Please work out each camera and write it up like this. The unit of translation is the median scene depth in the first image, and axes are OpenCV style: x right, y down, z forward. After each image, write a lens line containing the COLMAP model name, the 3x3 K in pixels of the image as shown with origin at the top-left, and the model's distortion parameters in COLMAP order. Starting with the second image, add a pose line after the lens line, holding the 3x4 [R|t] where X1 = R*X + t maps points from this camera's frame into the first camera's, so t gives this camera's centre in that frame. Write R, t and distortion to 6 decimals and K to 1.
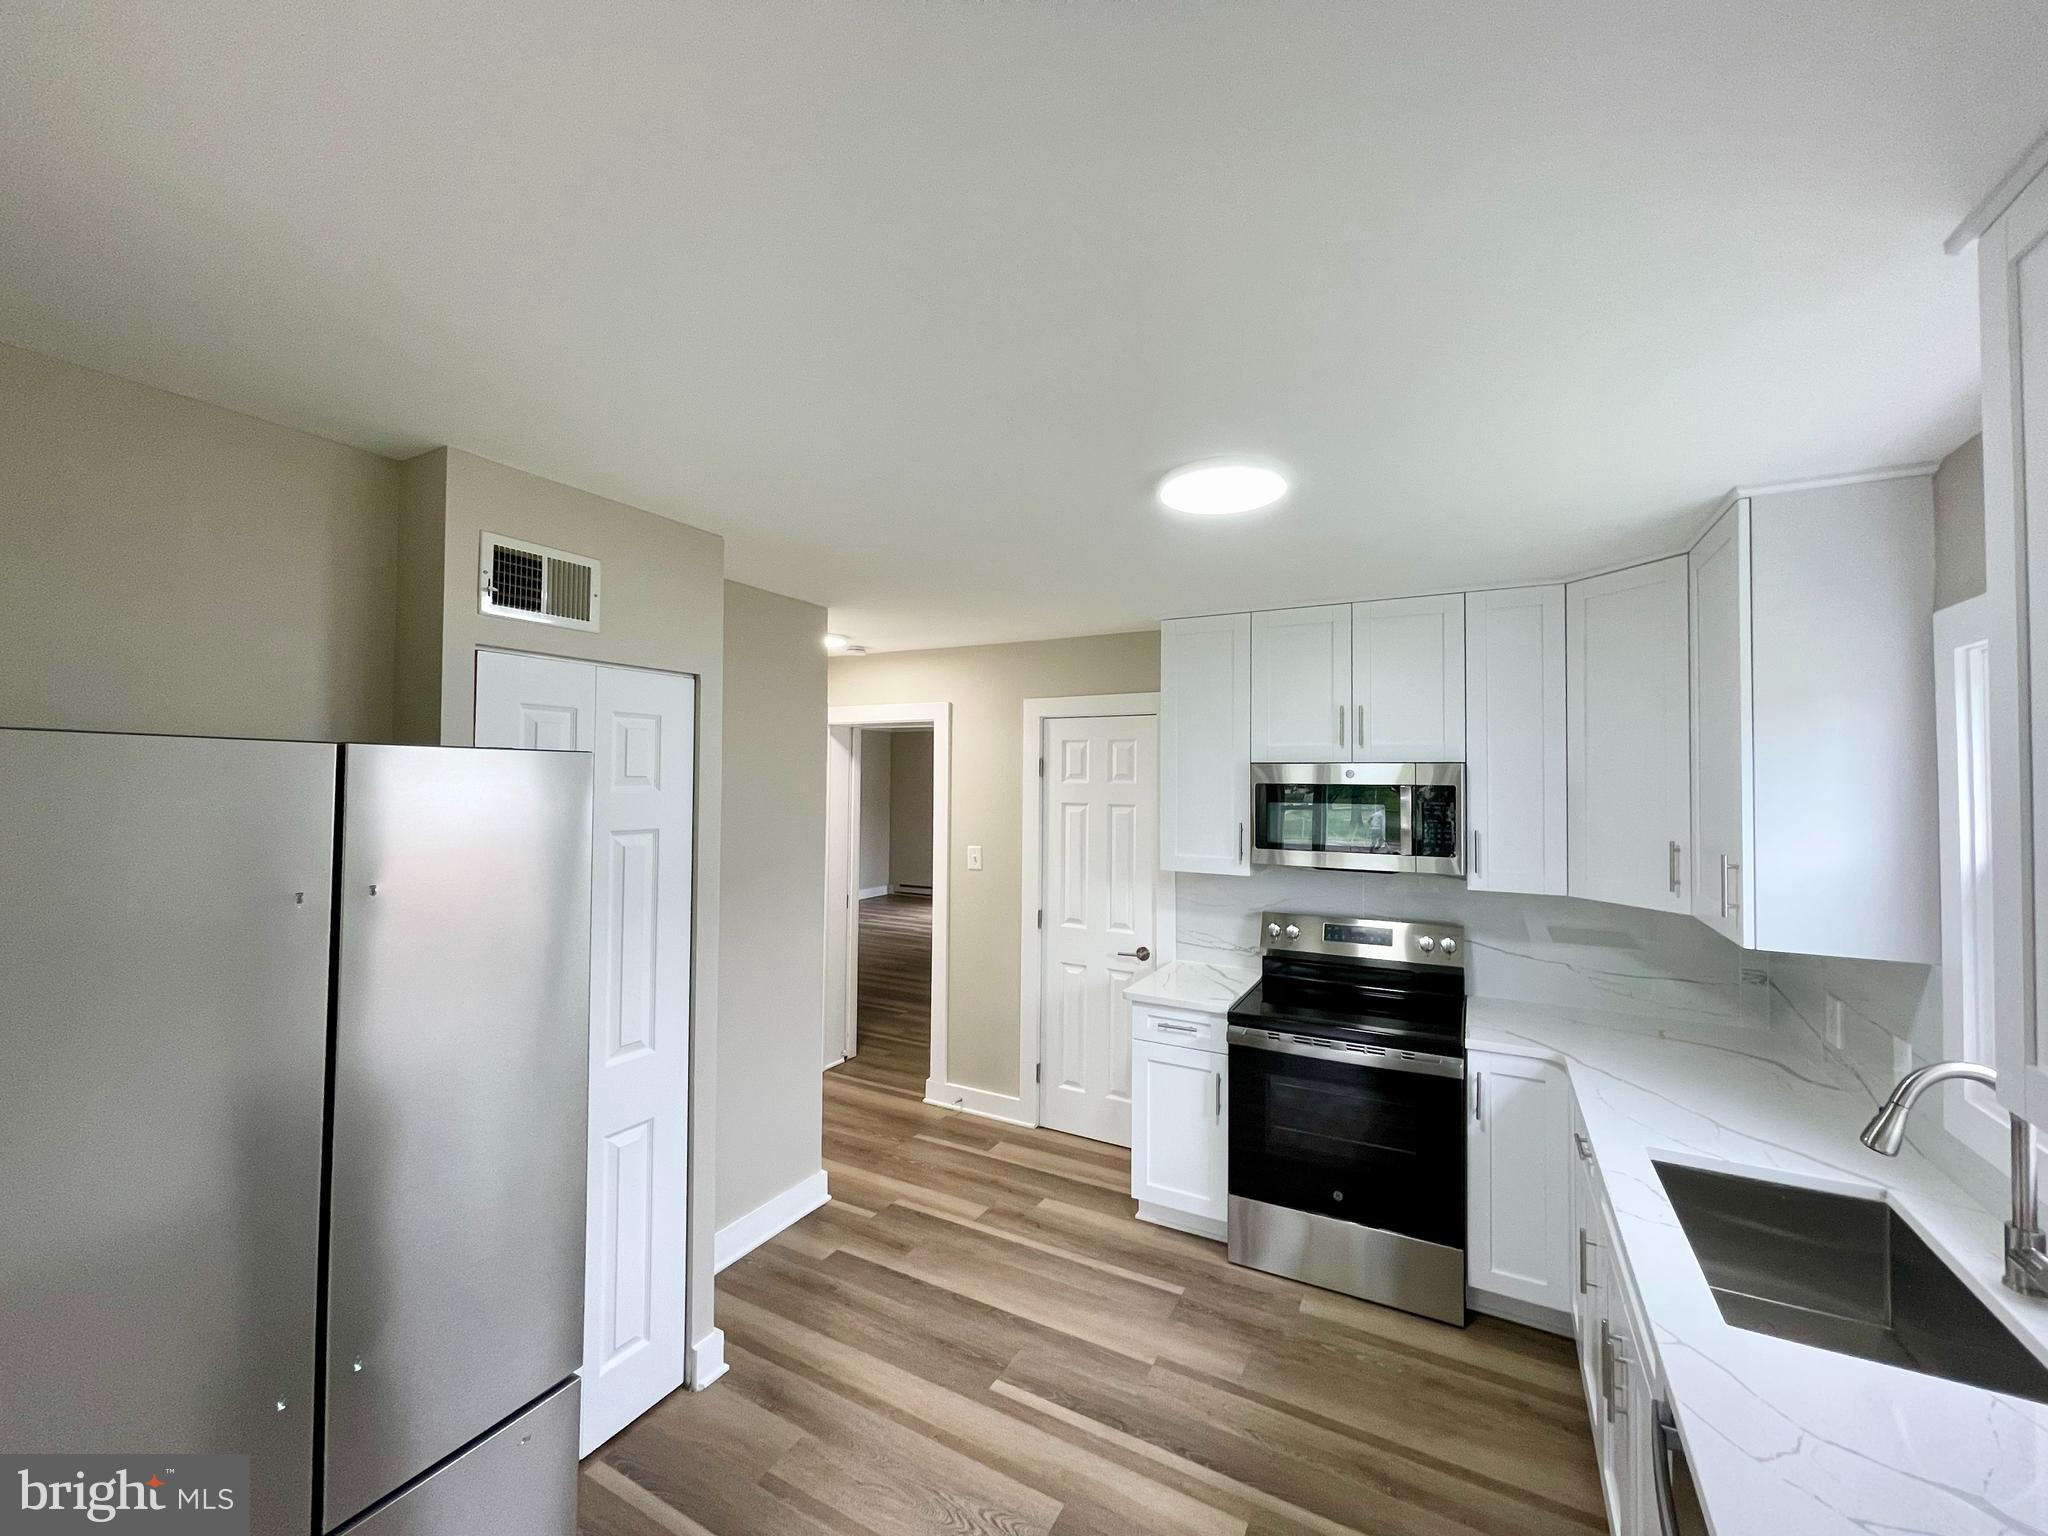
lens RADIAL K [[821.7, 0, 1027.9], [0, 821.7, 761.0], [0, 0, 1]] dist [-0.005378, 0.000496]
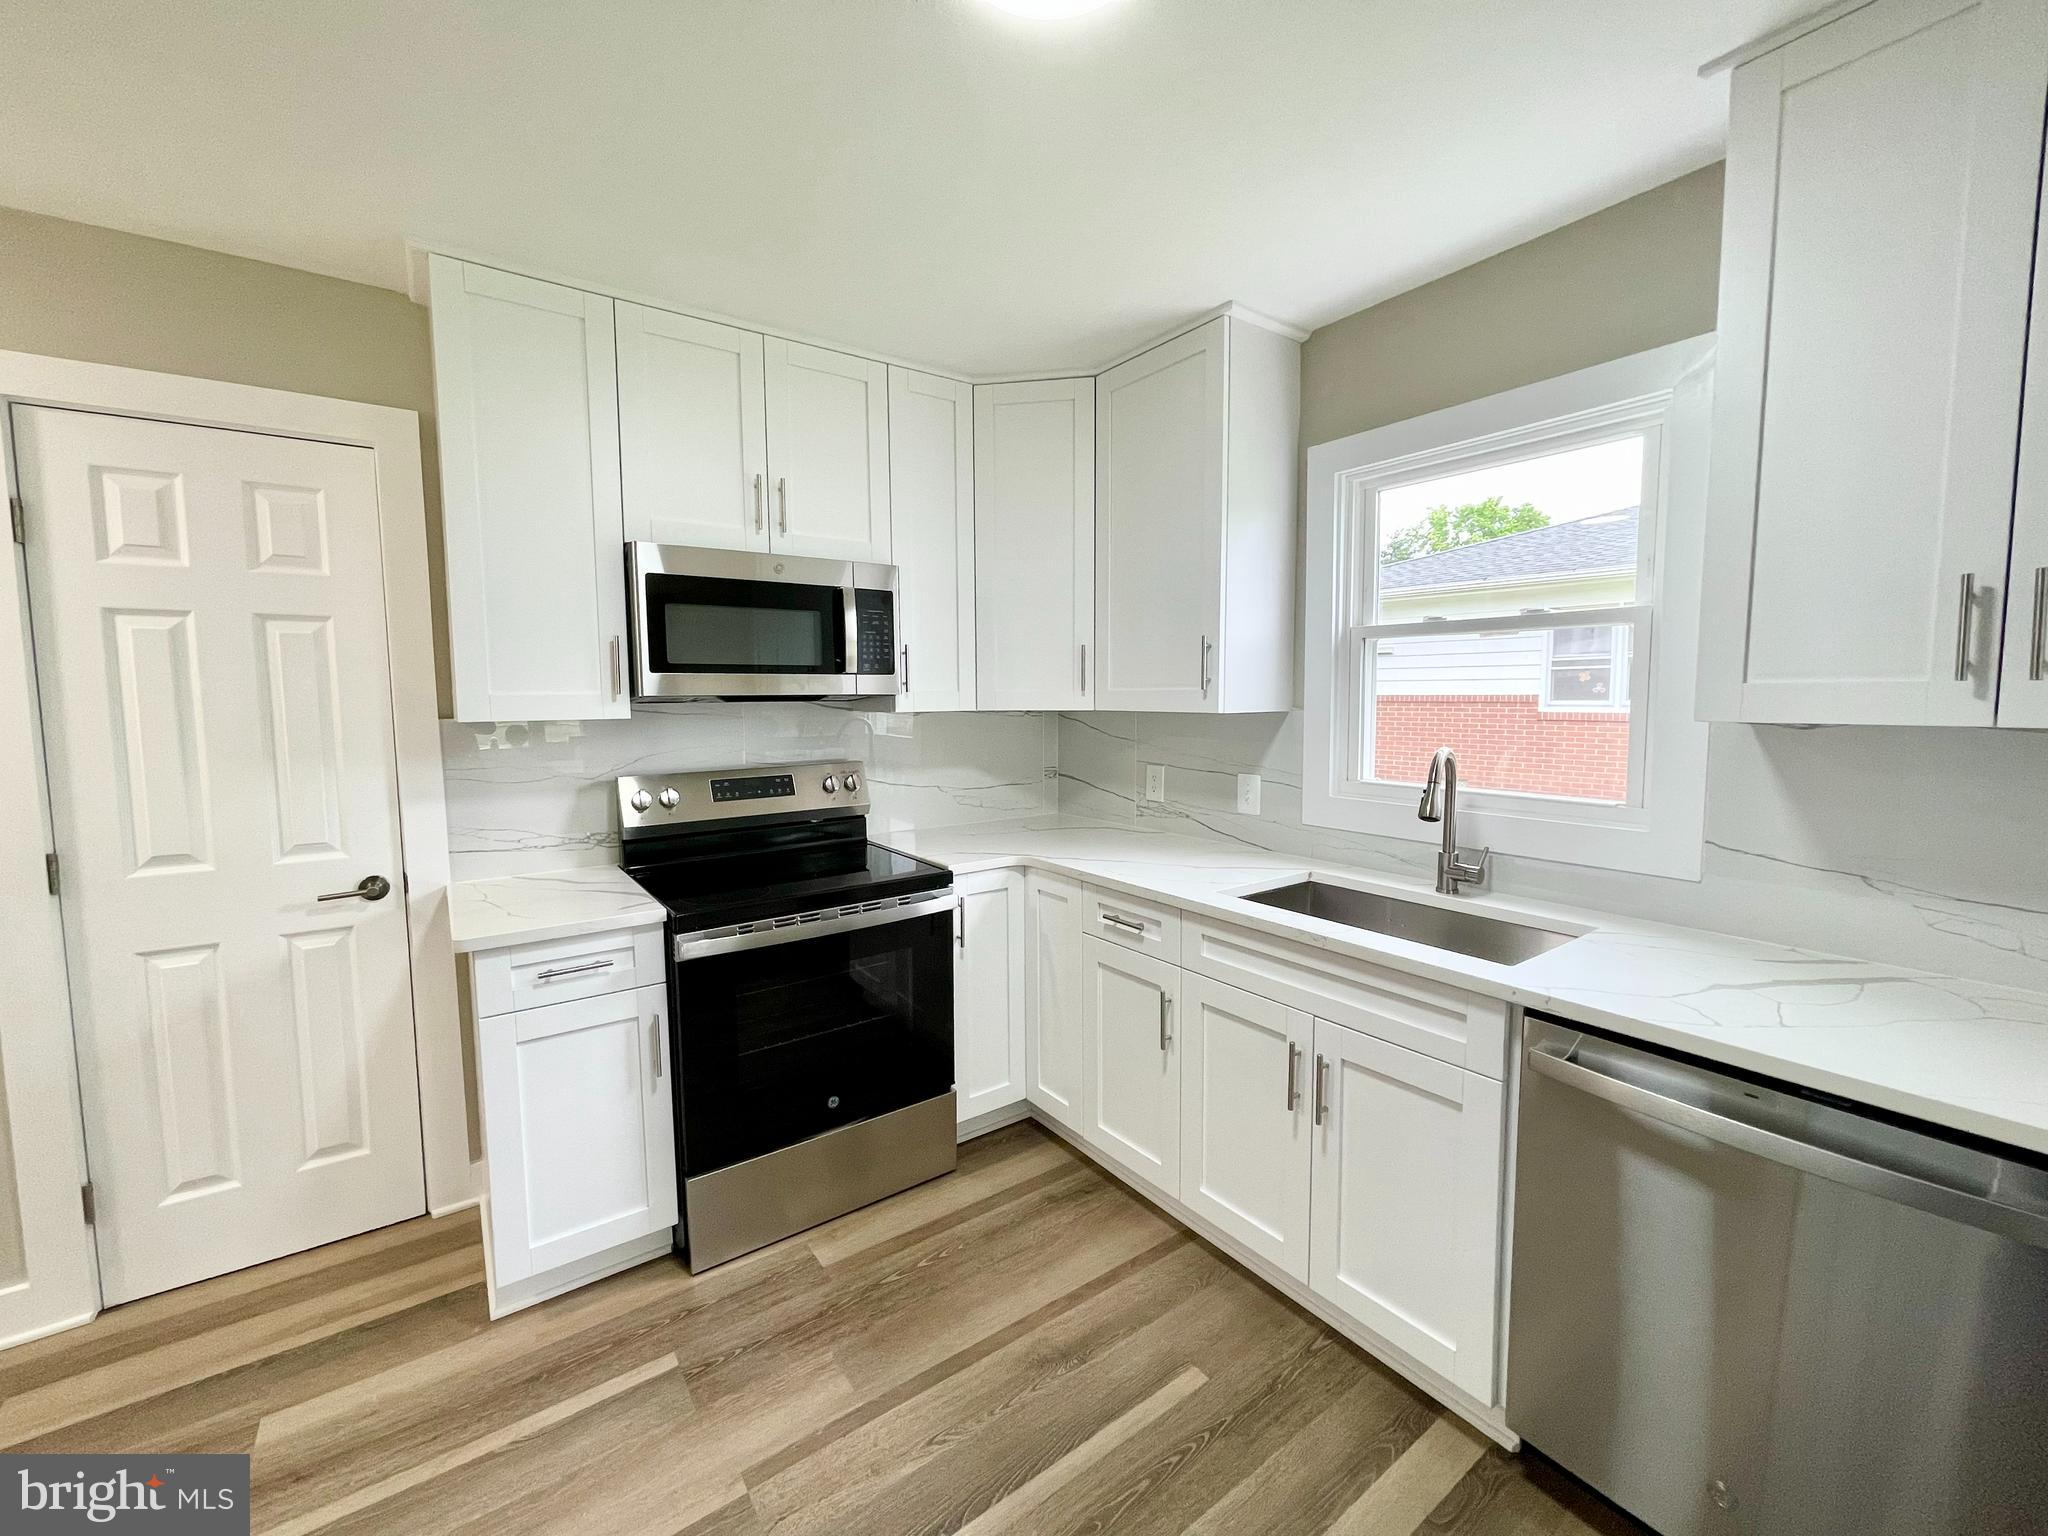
lens RADIAL K [[821.7, 0, 1027.9], [0, 821.7, 761.0], [0, 0, 1]] dist [-0.005378, 0.000496]
pose [[0.431115, -0.088082, 0.897987, -0.206957], [-0.008107, 0.994805, 0.101471, 0.117843], [-0.902261, -0.051025, 0.428162, 0.484415]]
